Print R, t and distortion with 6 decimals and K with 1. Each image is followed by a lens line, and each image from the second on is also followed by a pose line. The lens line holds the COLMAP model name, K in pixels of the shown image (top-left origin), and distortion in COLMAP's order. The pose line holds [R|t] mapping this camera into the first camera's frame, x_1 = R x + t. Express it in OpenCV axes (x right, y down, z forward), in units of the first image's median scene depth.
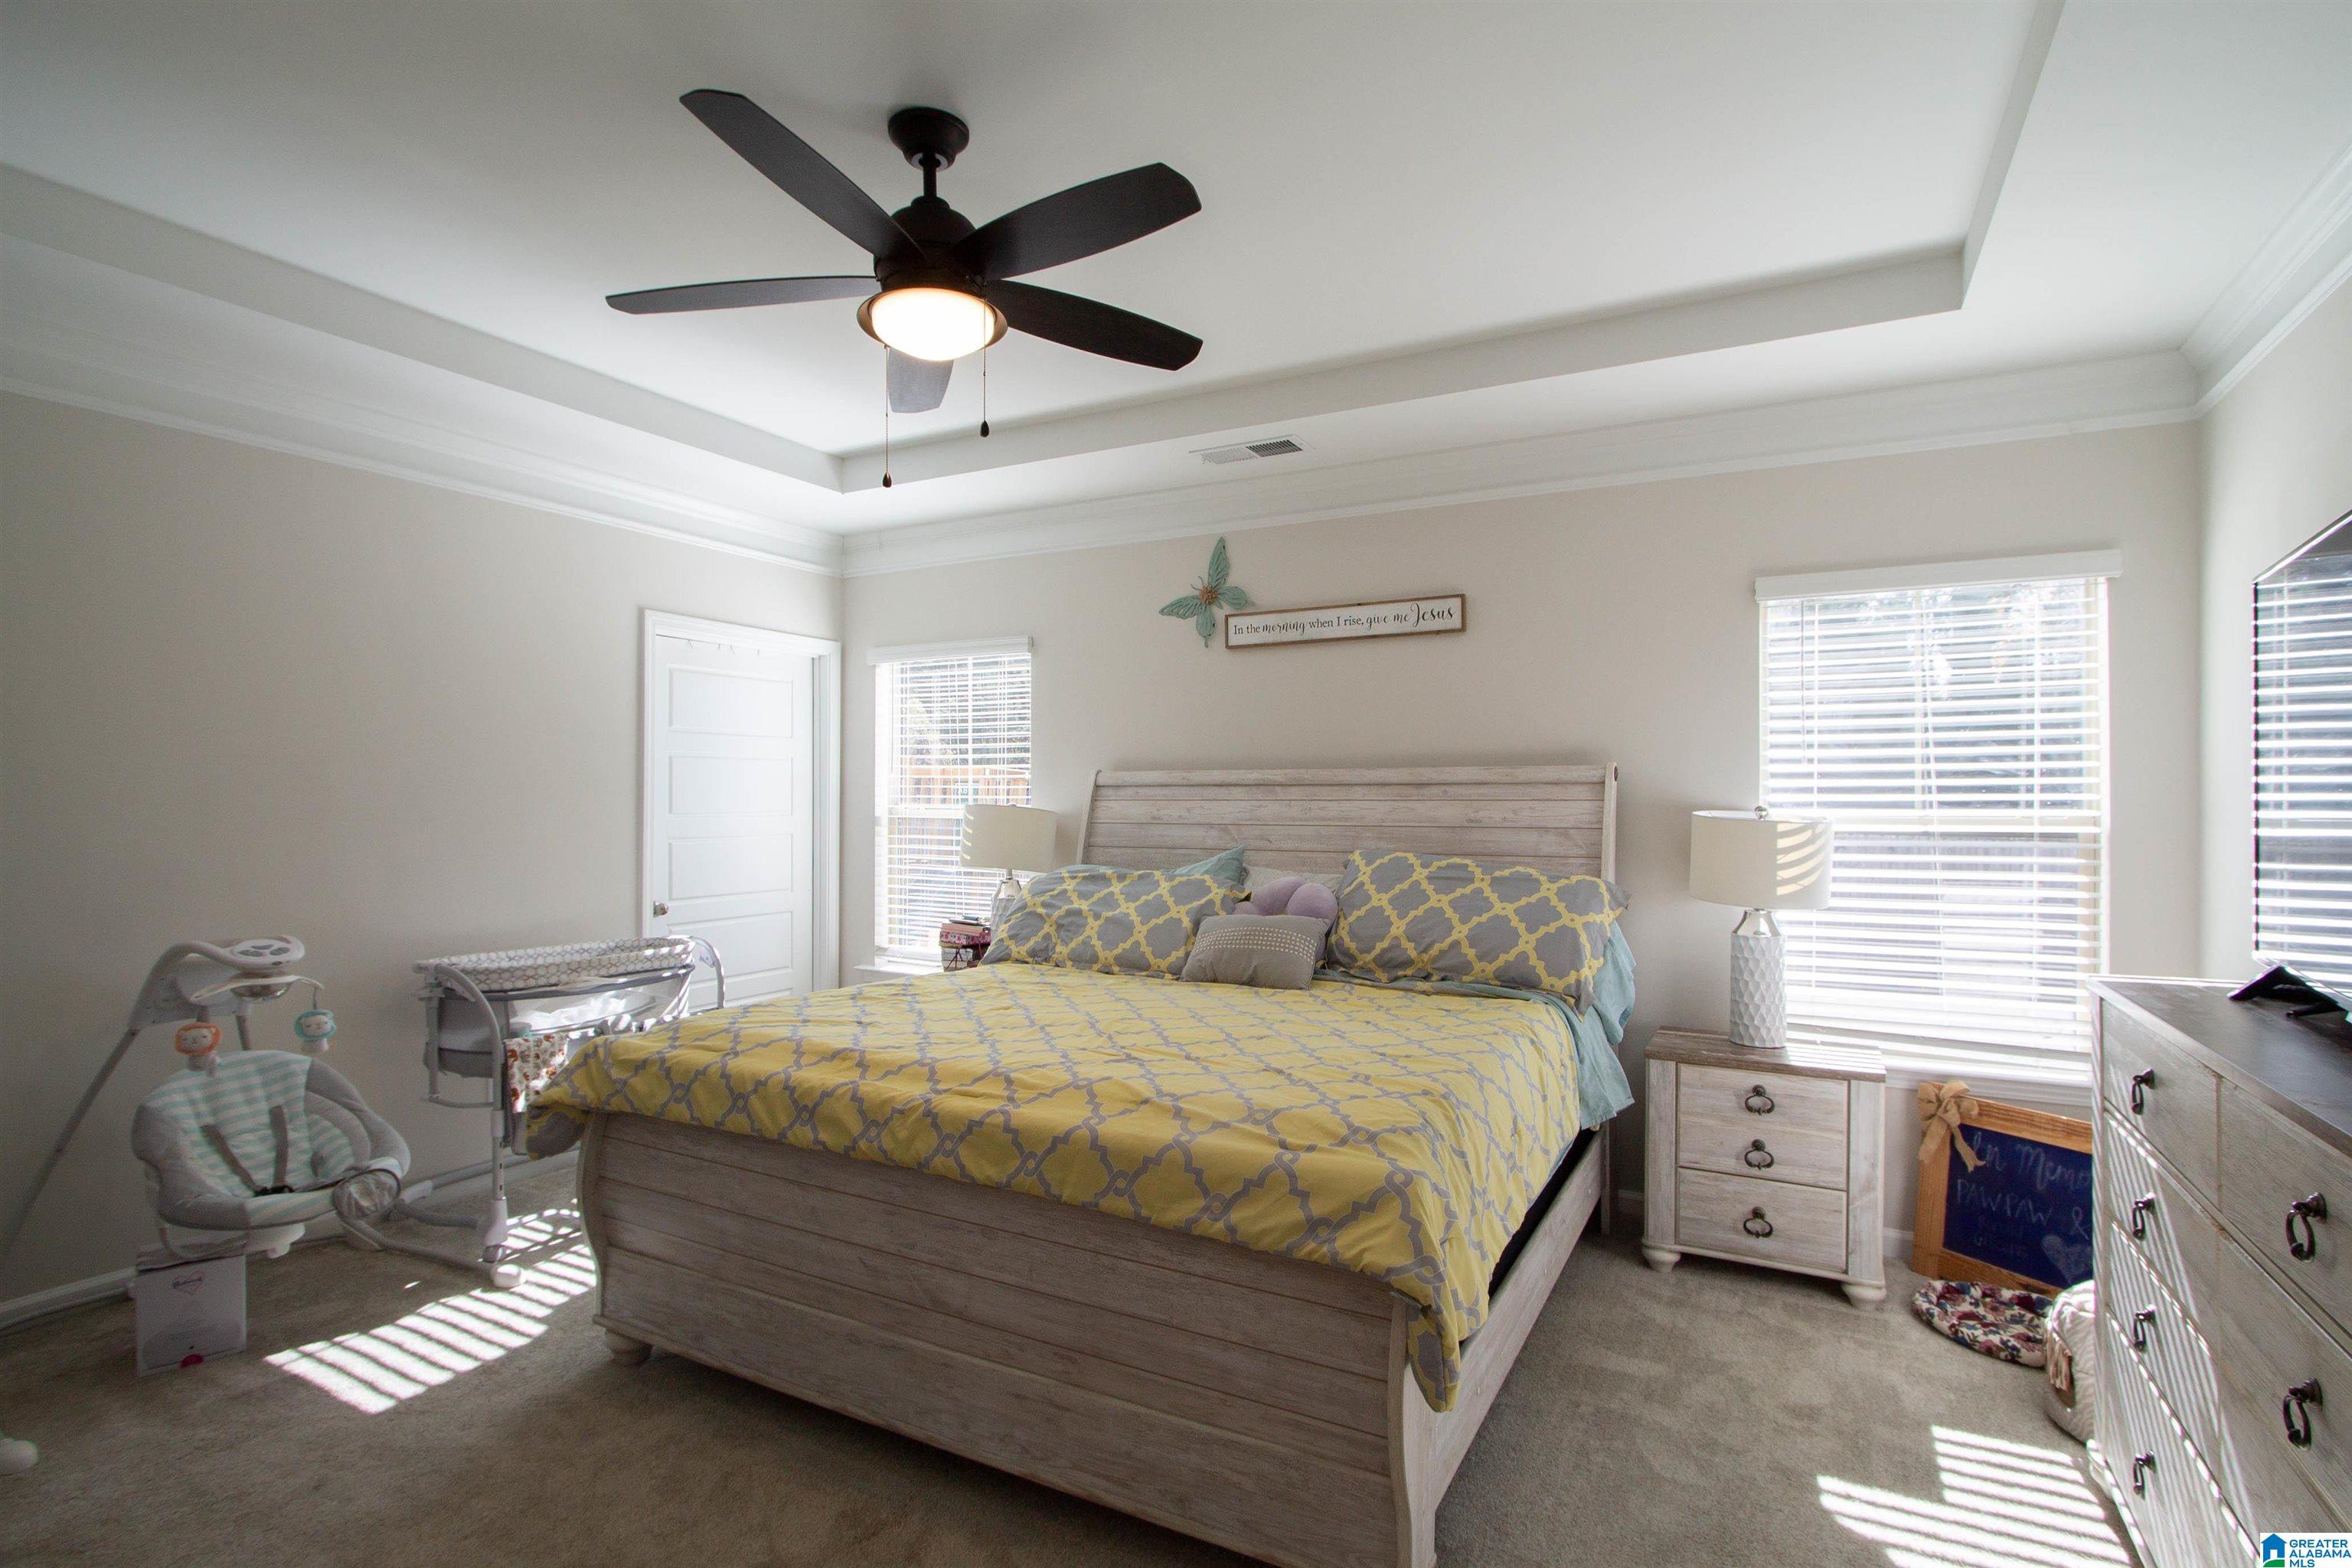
lens RADIAL K [[1133.1, 0, 1112.2], [0, 1133.1, 793.6], [0, 0, 1]] dist [-0.020717, 0.003448]
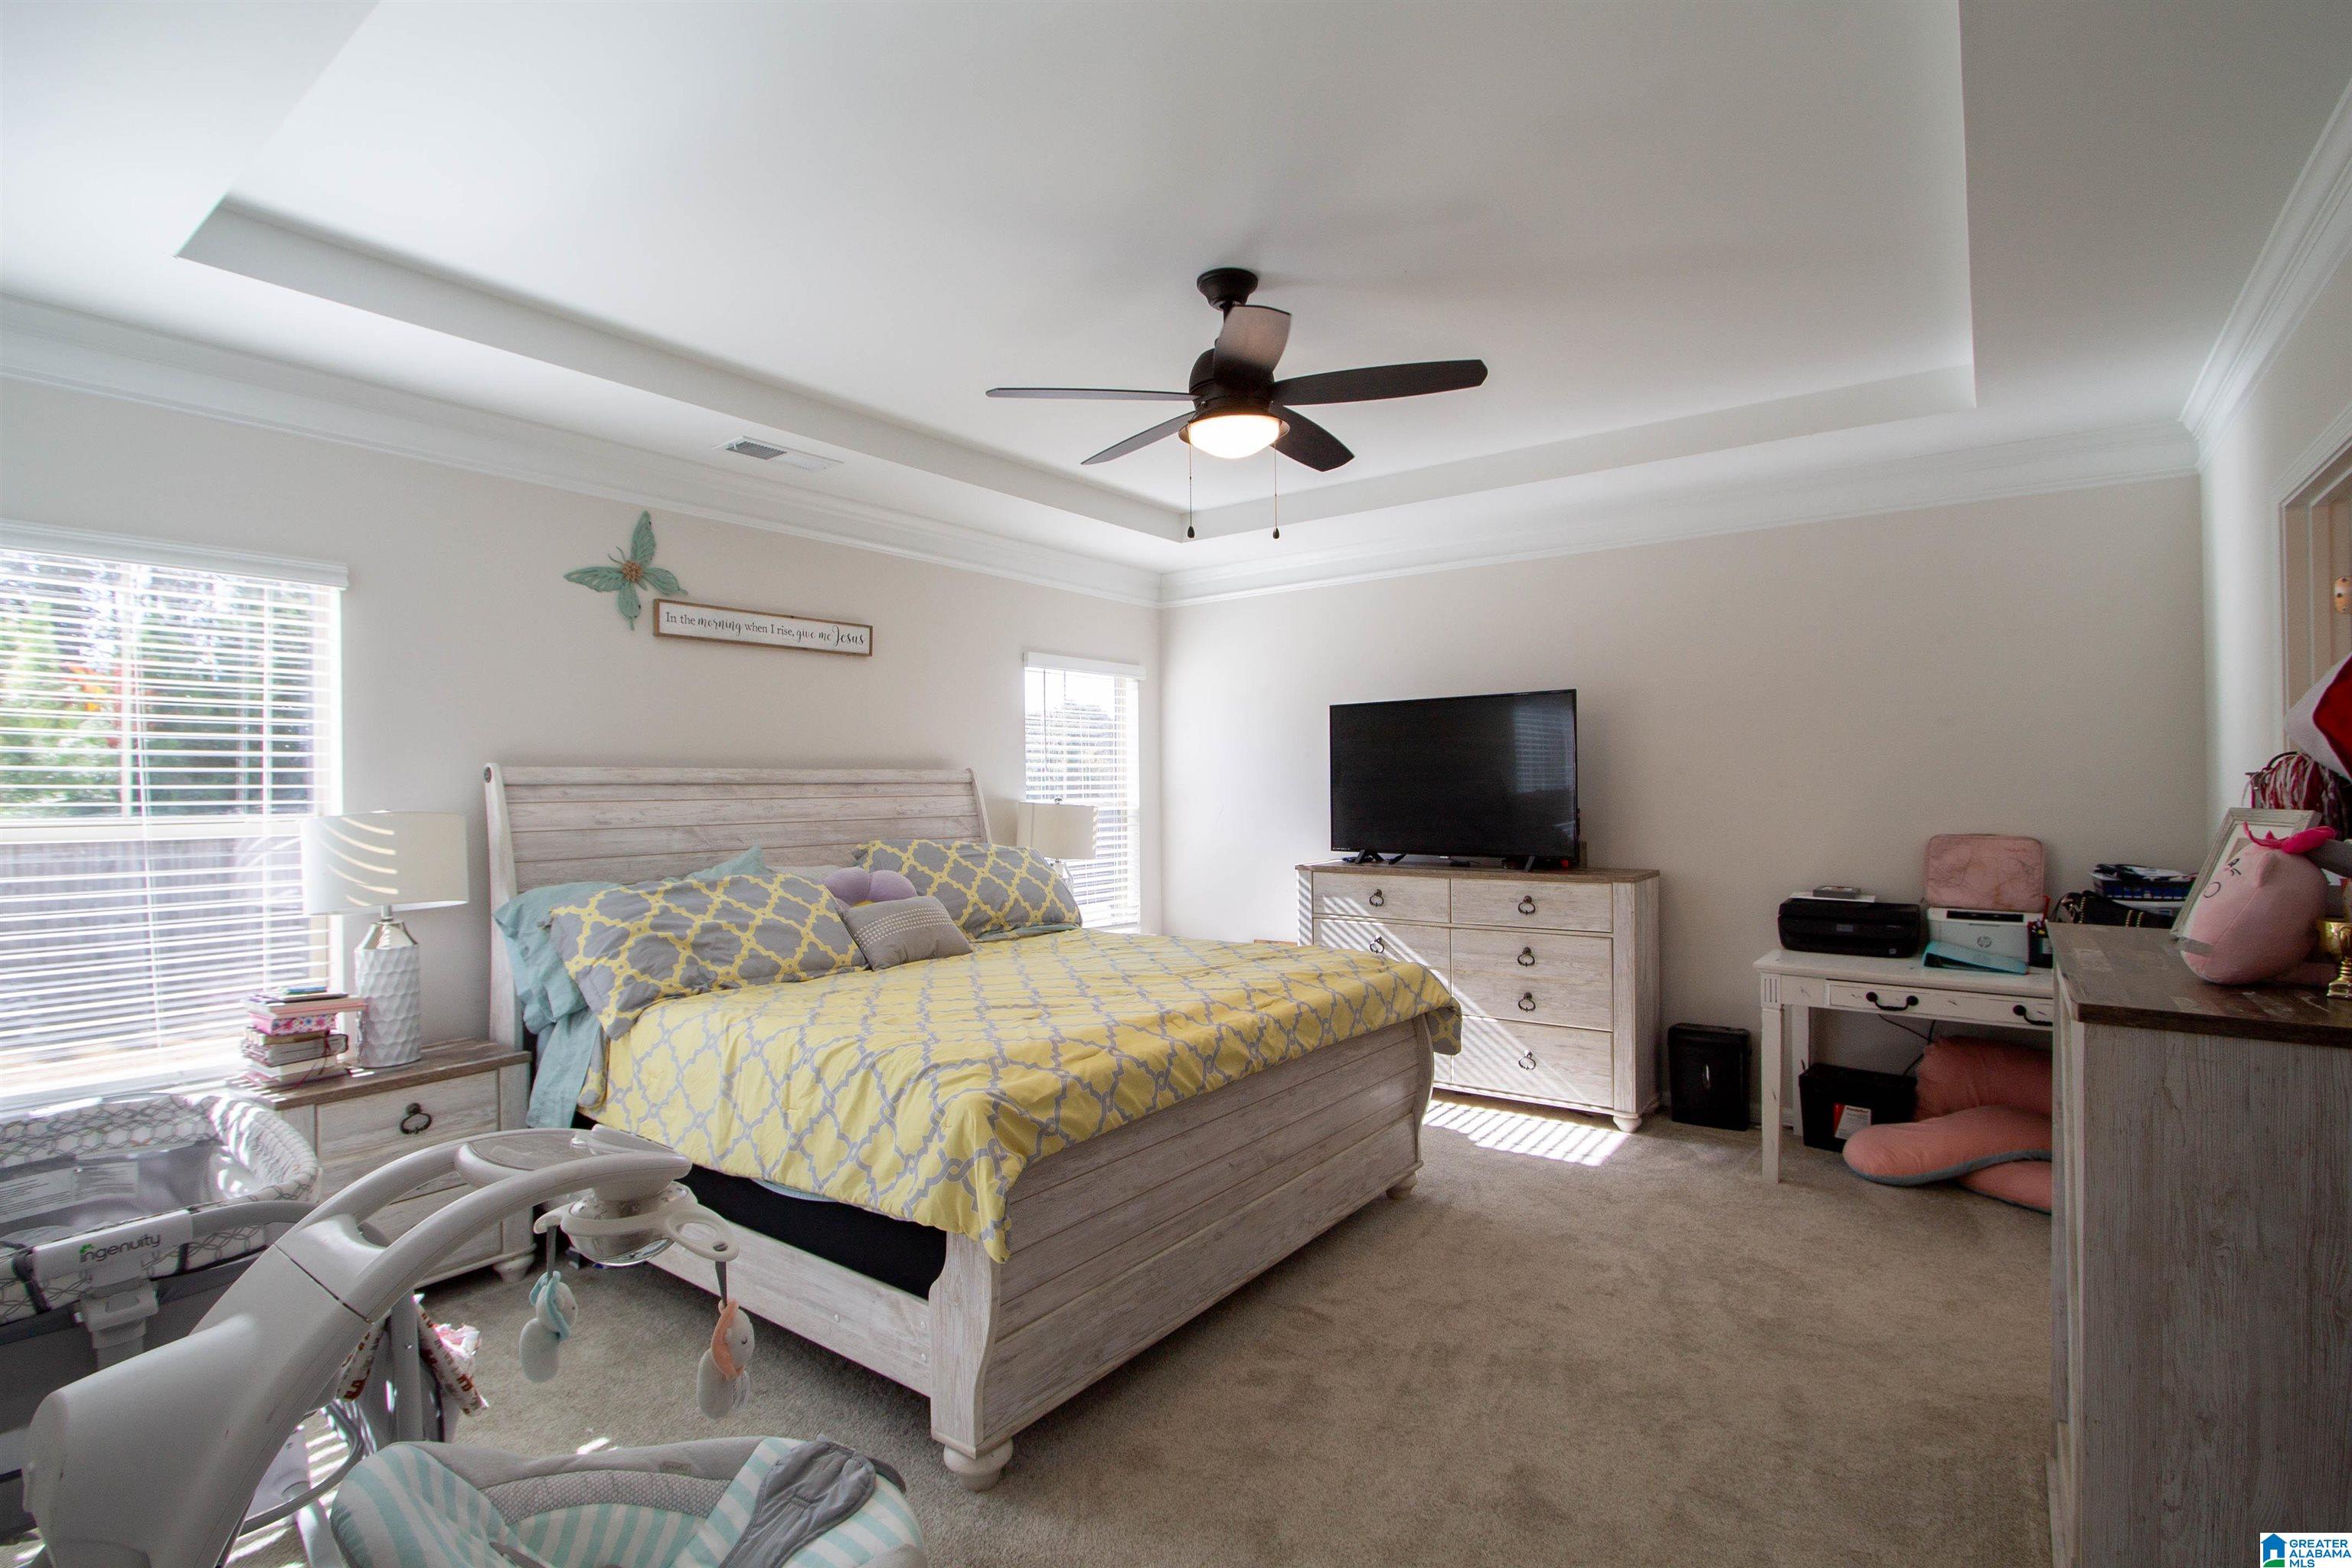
lens RADIAL K [[1133.1, 0, 1200.6], [0, 1133.1, 794.1], [0, 0, 1]] dist [-0.020717, 0.003448]
pose [[0.109985, -0.006116, 0.993914, -0.818127], [0.009242, 0.999944, 0.005130, -0.000279], [-0.993890, 0.008622, 0.110036, 0.499591]]
